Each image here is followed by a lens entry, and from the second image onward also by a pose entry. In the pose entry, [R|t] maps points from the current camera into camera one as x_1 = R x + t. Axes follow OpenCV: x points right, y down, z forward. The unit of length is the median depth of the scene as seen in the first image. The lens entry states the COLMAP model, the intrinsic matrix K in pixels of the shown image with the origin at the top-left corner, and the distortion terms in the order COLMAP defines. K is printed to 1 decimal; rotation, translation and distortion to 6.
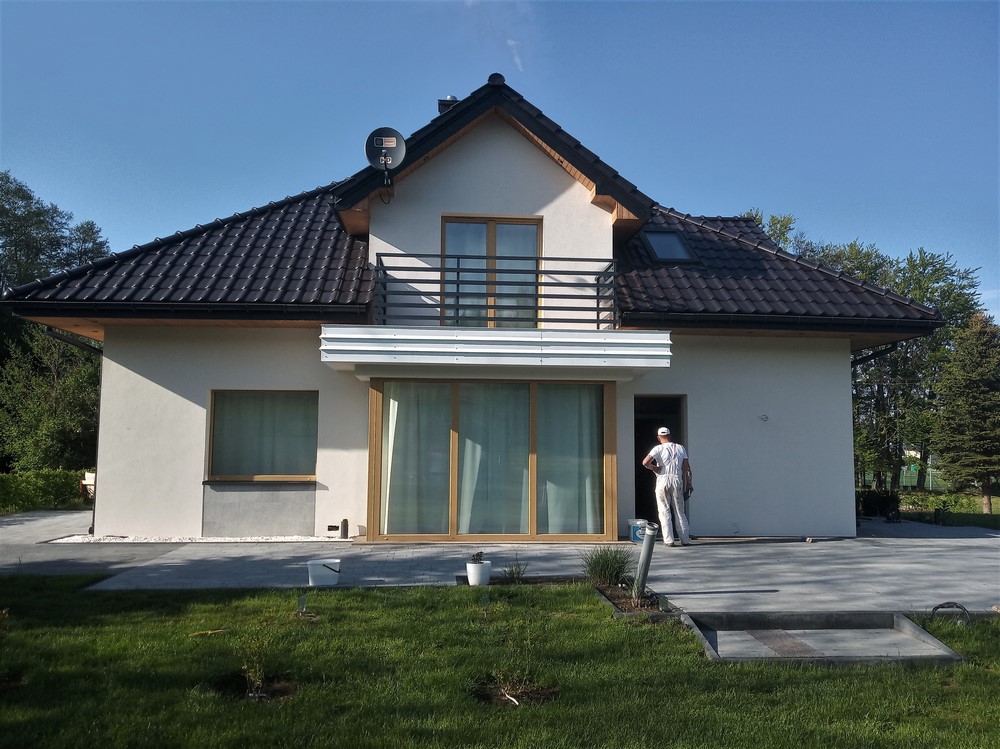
lens RADIAL K [[785.1, 0, 503.9], [0, 785.1, 377.3], [0, 0, 1]] dist [-0.017252, -0.002062]
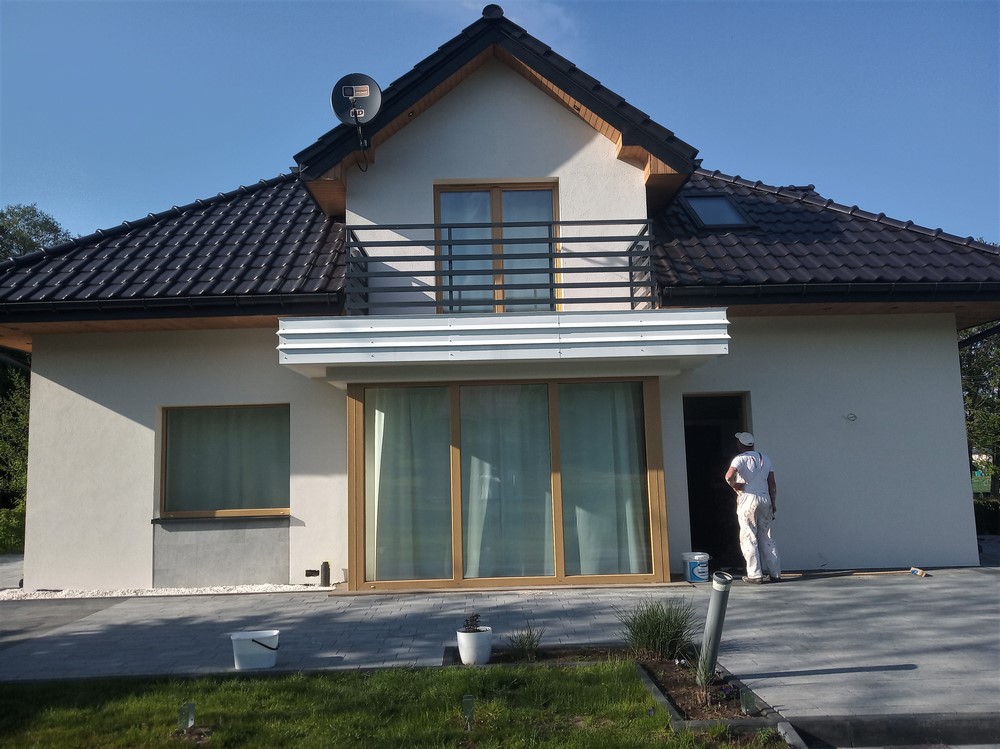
lens RADIAL K [[785.1, 0, 490.7], [0, 785.1, 371.1], [0, 0, 1]] dist [-0.017252, -0.002062]
pose [[0.996736, -0.041477, -0.069263, 0.030091], [0.039256, 0.998680, -0.033124, 0.019209], [0.070545, 0.030297, 0.997048, 0.207217]]
